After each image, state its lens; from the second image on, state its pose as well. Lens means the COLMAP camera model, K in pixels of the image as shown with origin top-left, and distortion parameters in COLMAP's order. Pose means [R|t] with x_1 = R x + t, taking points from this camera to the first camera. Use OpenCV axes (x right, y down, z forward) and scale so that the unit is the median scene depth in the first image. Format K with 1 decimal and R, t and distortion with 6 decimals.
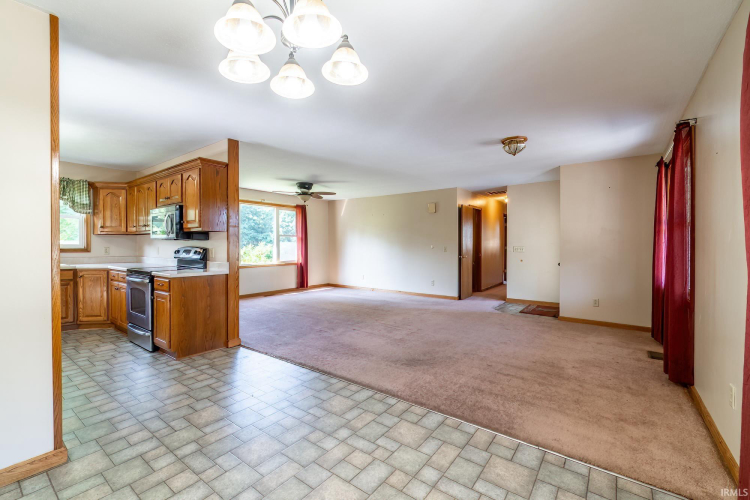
lens RADIAL K [[327.3, 0, 373.0], [0, 327.3, 249.4], [0, 0, 1]] dist [-0.002106, -0.000137]
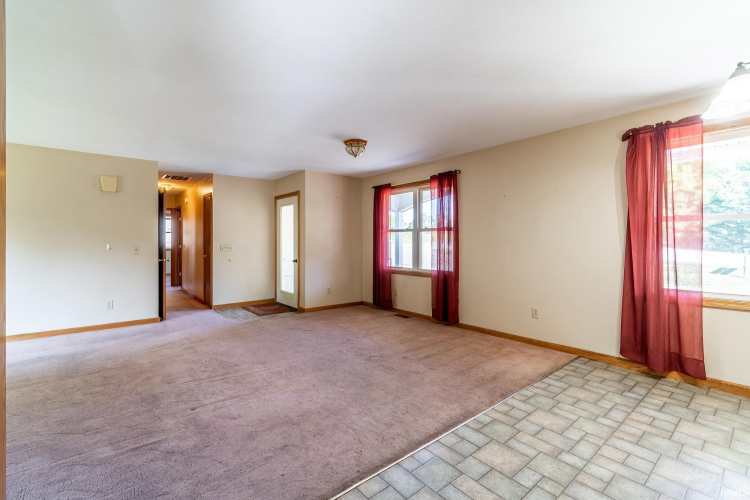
lens RADIAL K [[327.0, 0, 370.9], [0, 327.0, 243.2], [0, 0, 1]] dist [-0.000411, -0.000053]
pose [[0.237356, -0.003864, 0.971415, -0.733437], [0.015136, 0.999885, 0.000279, -0.017268], [-0.971305, 0.014637, 0.237387, 0.896790]]
